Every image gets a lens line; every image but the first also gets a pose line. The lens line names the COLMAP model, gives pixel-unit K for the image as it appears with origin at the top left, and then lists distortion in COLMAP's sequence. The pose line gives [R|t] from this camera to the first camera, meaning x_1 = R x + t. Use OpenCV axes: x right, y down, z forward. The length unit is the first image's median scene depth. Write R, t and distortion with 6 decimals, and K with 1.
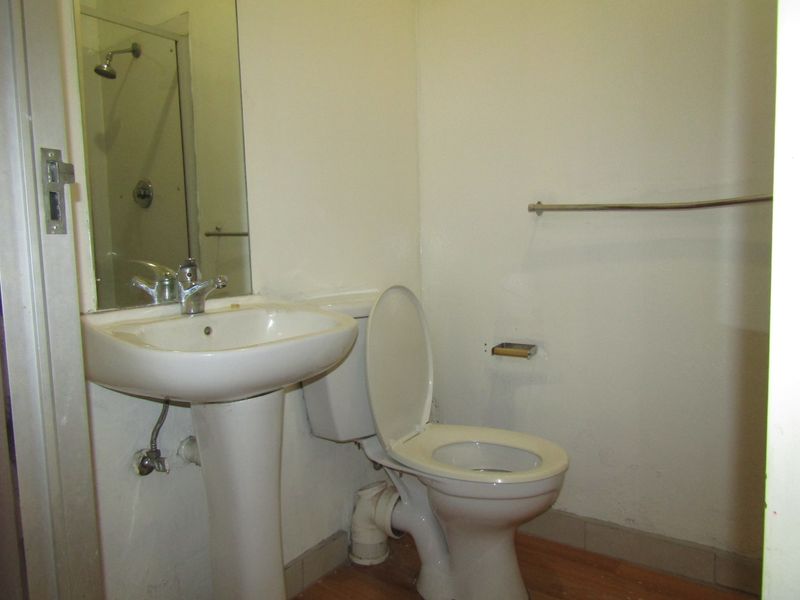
lens RADIAL K [[569.4, 0, 396.6], [0, 569.4, 298.4], [0, 0, 1]] dist [-0.009265, 0.002339]
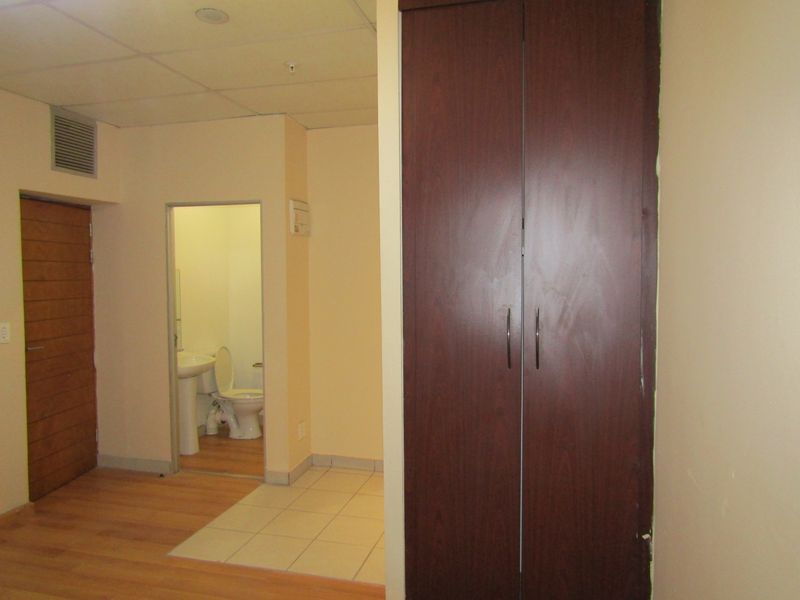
lens RADIAL K [[569.4, 0, 399.9], [0, 569.4, 299.6], [0, 0, 1]] dist [-0.009265, 0.002339]
pose [[0.933885, 0.008636, 0.357469, -0.216367], [0.007162, 0.999056, -0.042848, -0.141752], [-0.357502, 0.042576, 0.932941, -2.412724]]
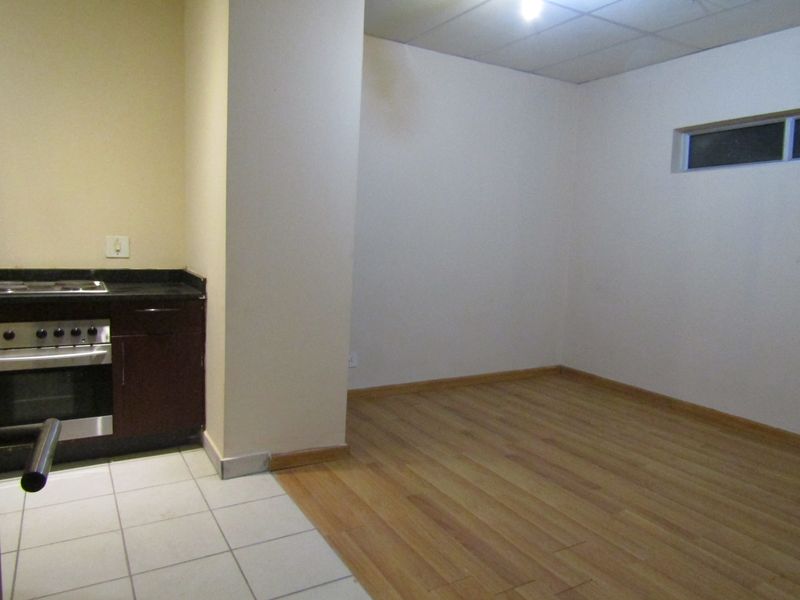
lens RADIAL K [[569.4, 0, 399.0], [0, 569.4, 299.1], [0, 0, 1]] dist [-0.009265, 0.002339]
pose [[-0.917478, -0.054745, 0.394000, -0.643158], [0.019224, 0.983225, 0.181381, -0.220765], [-0.397321, 0.173988, -0.901035, 0.502806]]
